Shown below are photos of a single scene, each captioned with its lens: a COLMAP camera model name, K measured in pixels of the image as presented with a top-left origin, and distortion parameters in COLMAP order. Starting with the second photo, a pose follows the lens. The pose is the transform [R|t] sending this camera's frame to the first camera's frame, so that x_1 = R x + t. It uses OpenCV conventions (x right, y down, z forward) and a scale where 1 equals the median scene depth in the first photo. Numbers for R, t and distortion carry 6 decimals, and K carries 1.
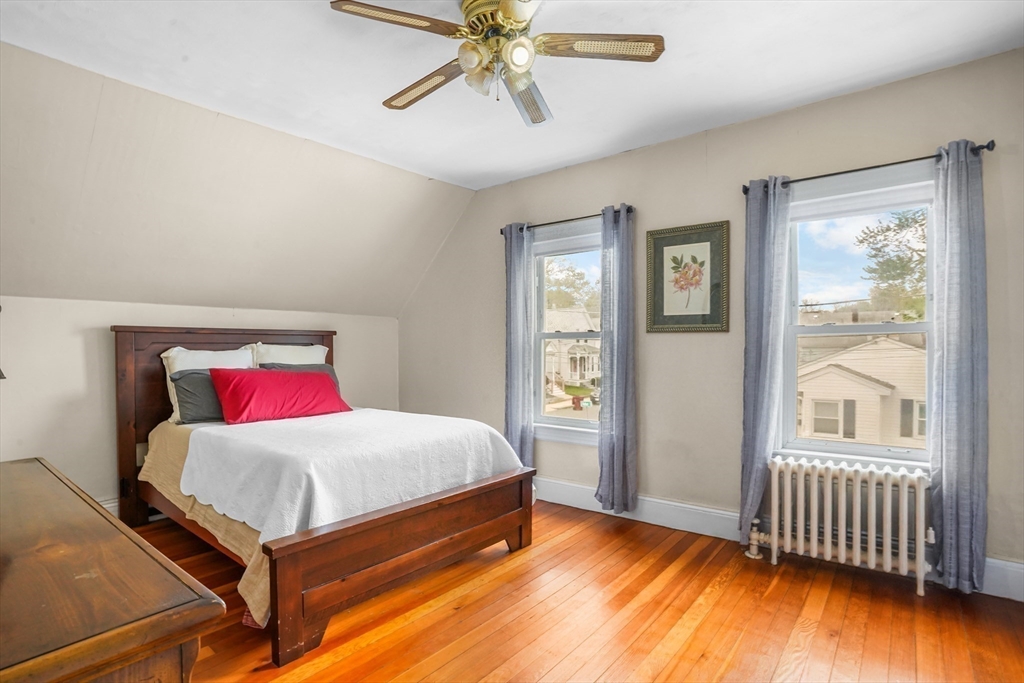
lens RADIAL K [[493.5, 0, 509.9], [0, 493.5, 356.2], [0, 0, 1]] dist [-0.066749, 0.033072]
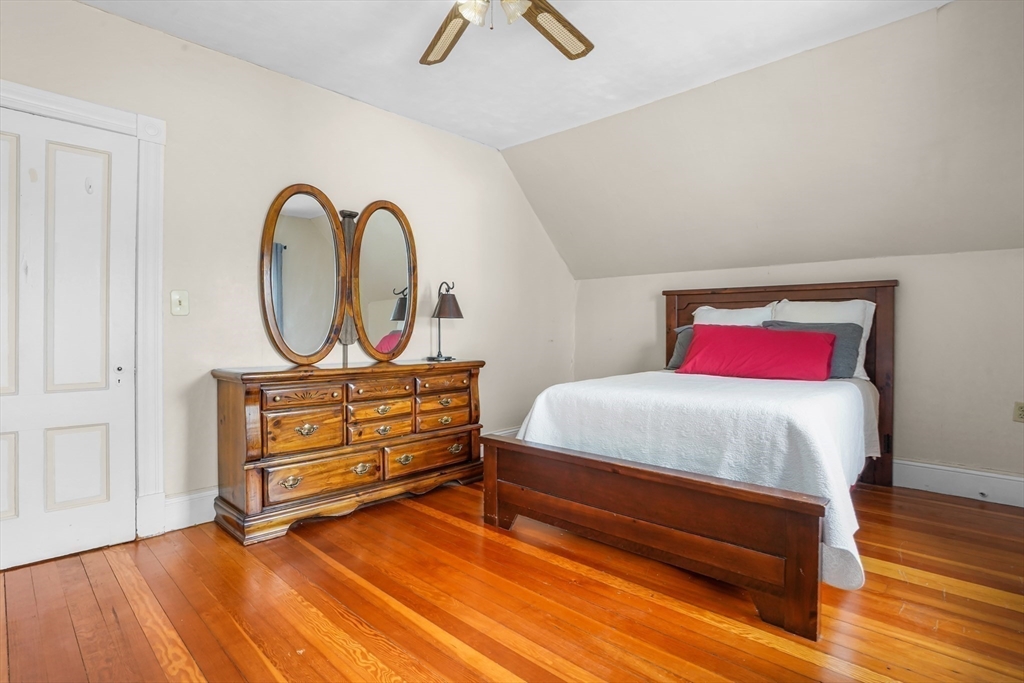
lens RADIAL K [[509.6, 0, 509.5], [0, 509.6, 332.2], [0, 0, 1]] dist [-0.077578, 0.036819]
pose [[-0.031237, 0.012637, -0.999432, 0.547906], [-0.016133, 0.999783, 0.013146, 0.036081], [0.999382, 0.016535, -0.031027, 0.612215]]
